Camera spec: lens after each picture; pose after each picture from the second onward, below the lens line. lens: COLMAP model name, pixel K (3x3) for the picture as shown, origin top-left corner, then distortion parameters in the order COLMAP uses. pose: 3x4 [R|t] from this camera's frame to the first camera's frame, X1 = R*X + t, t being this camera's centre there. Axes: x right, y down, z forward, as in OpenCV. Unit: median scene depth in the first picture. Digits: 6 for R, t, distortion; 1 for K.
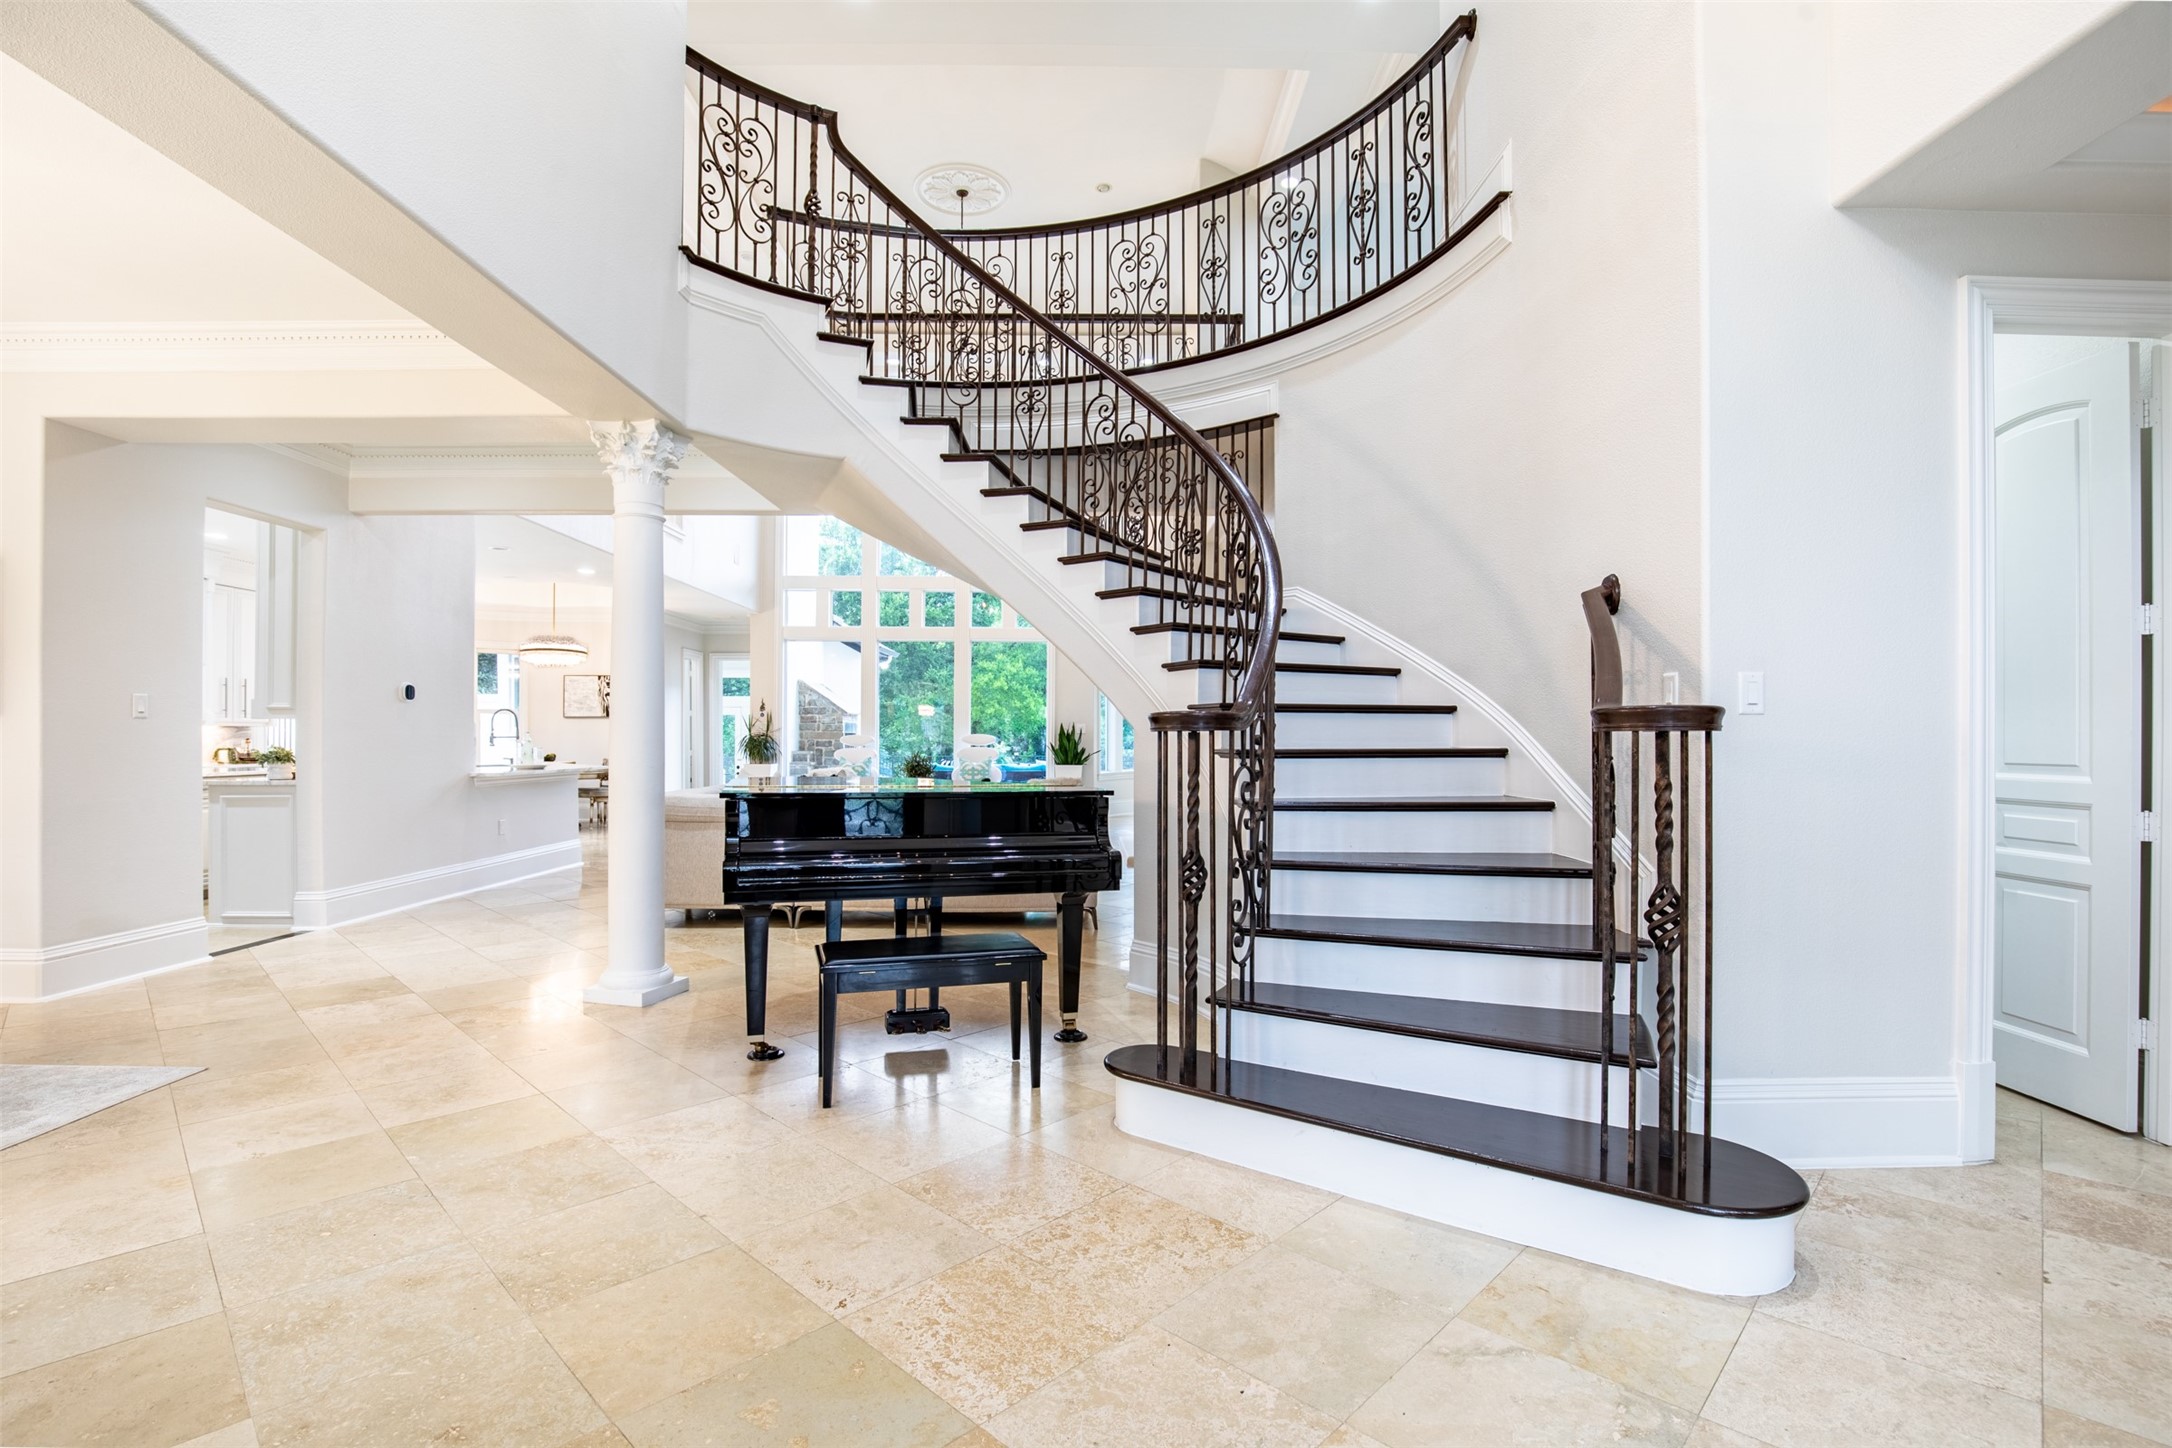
lens RADIAL K [[980.1, 0, 1086.0], [0, 980.1, 724.0], [0, 0, 1]] dist [-0.025912, 0.000999]
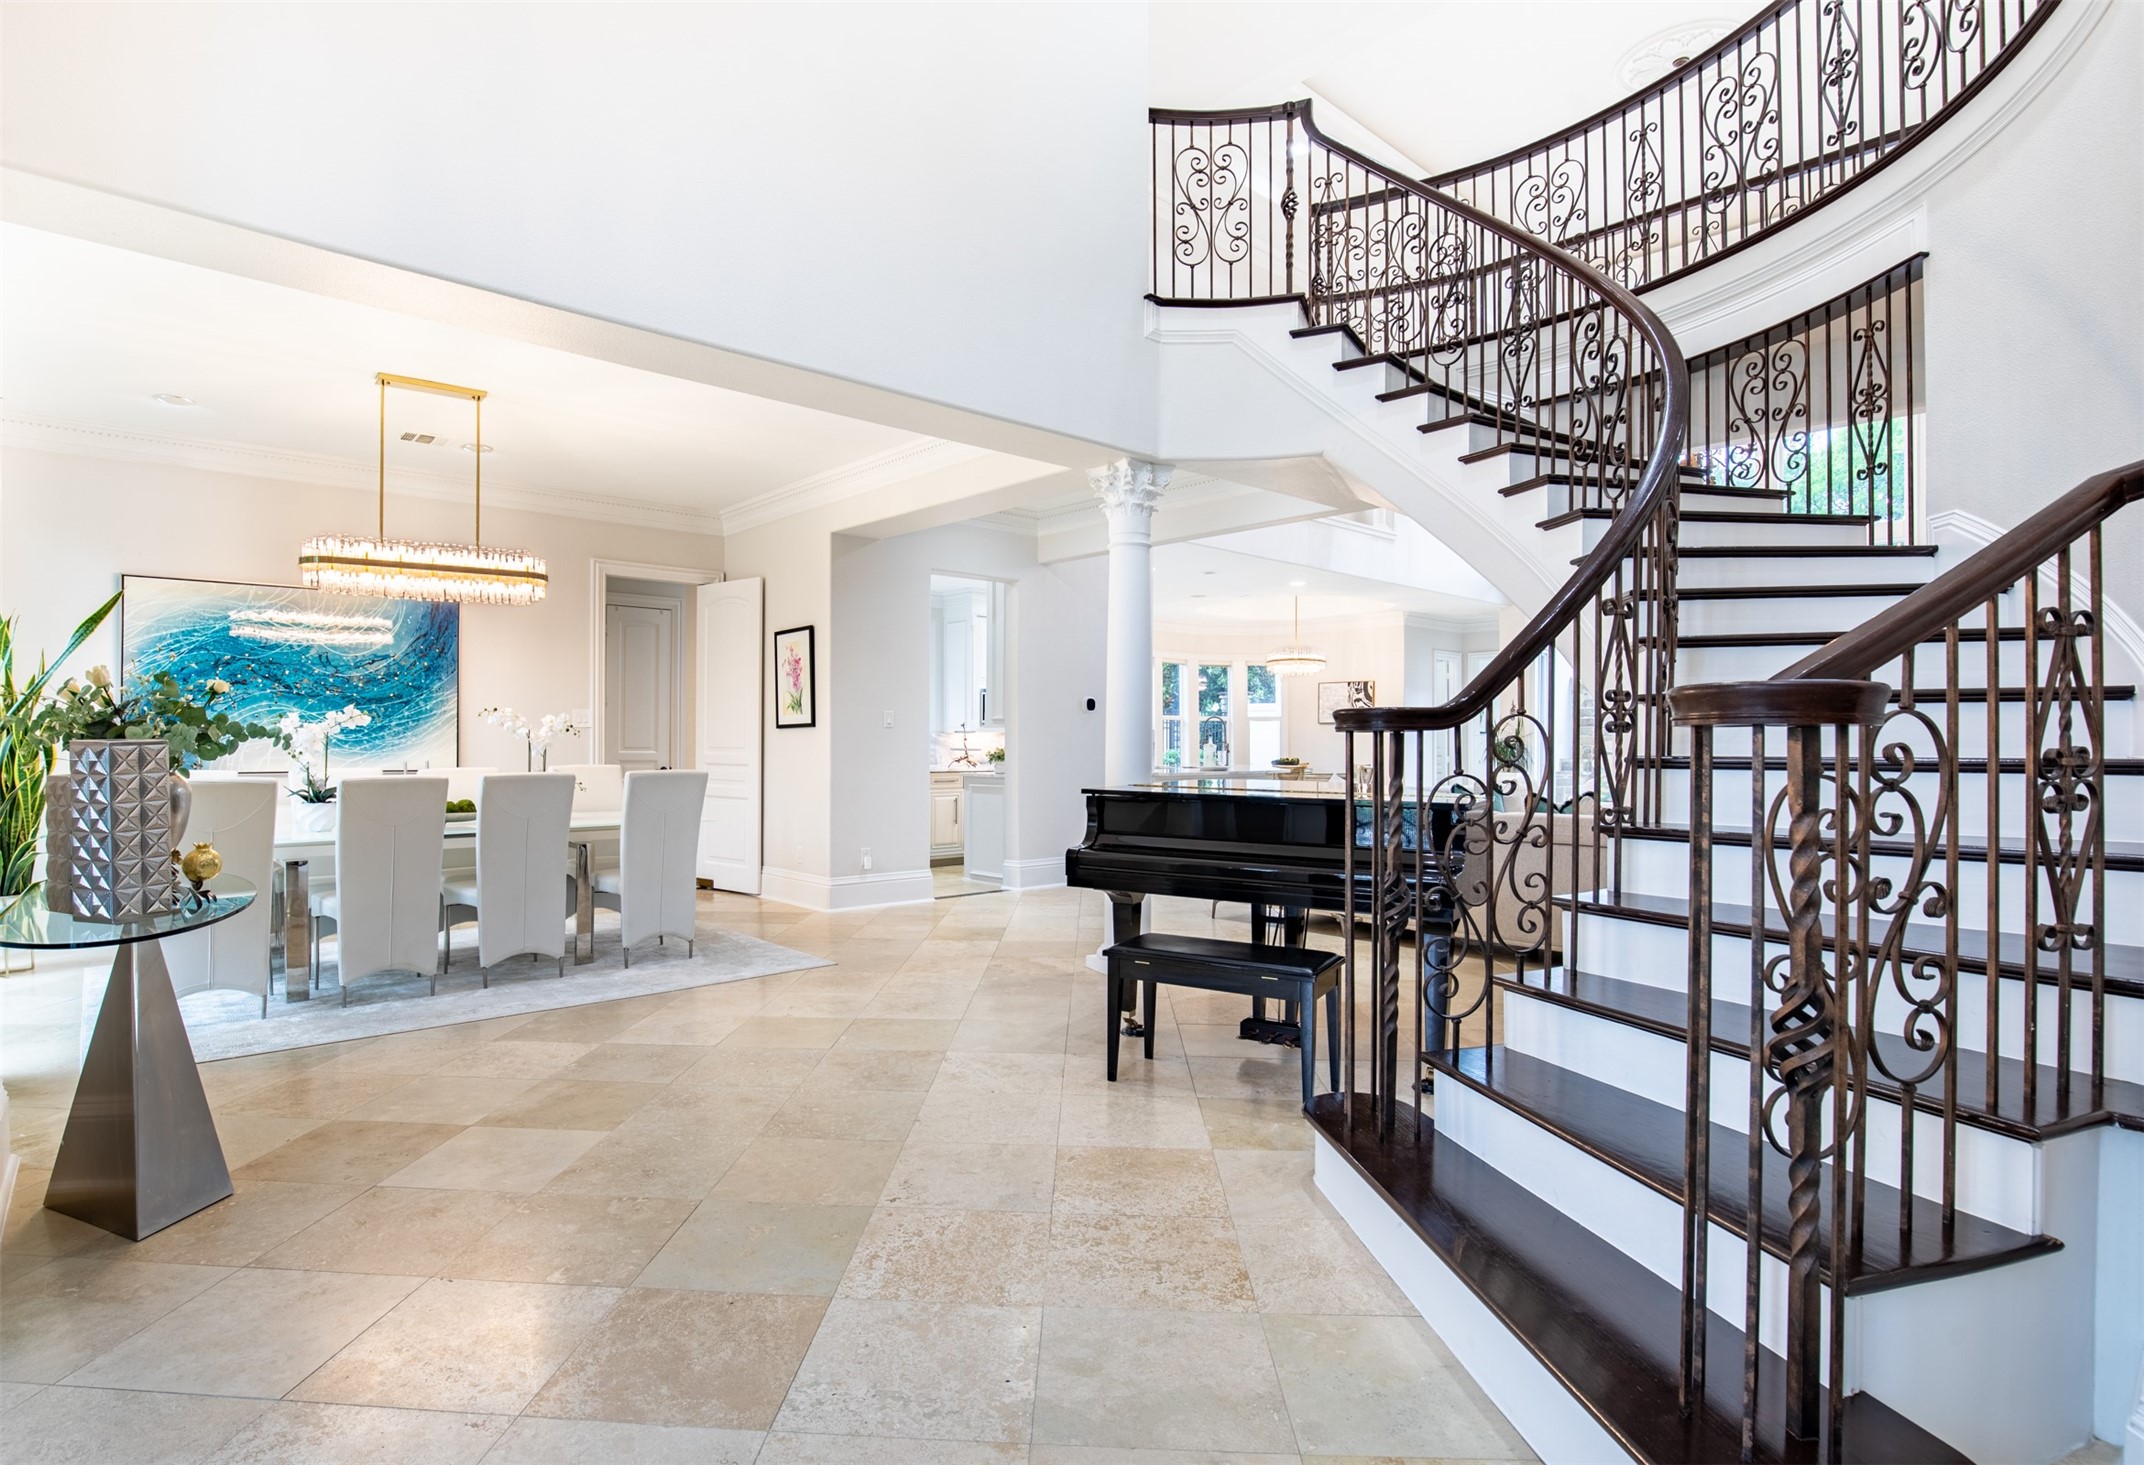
lens RADIAL K [[1065.3, 0, 1072.0], [0, 1065.3, 732.5], [0, 0, 1]] dist [-0.026444, 0.000721]
pose [[0.672707, -0.005562, -0.739888, 0.384358], [0.007199, 0.999974, -0.000972, 0.004467], [0.739873, -0.004673, 0.672730, 0.115421]]
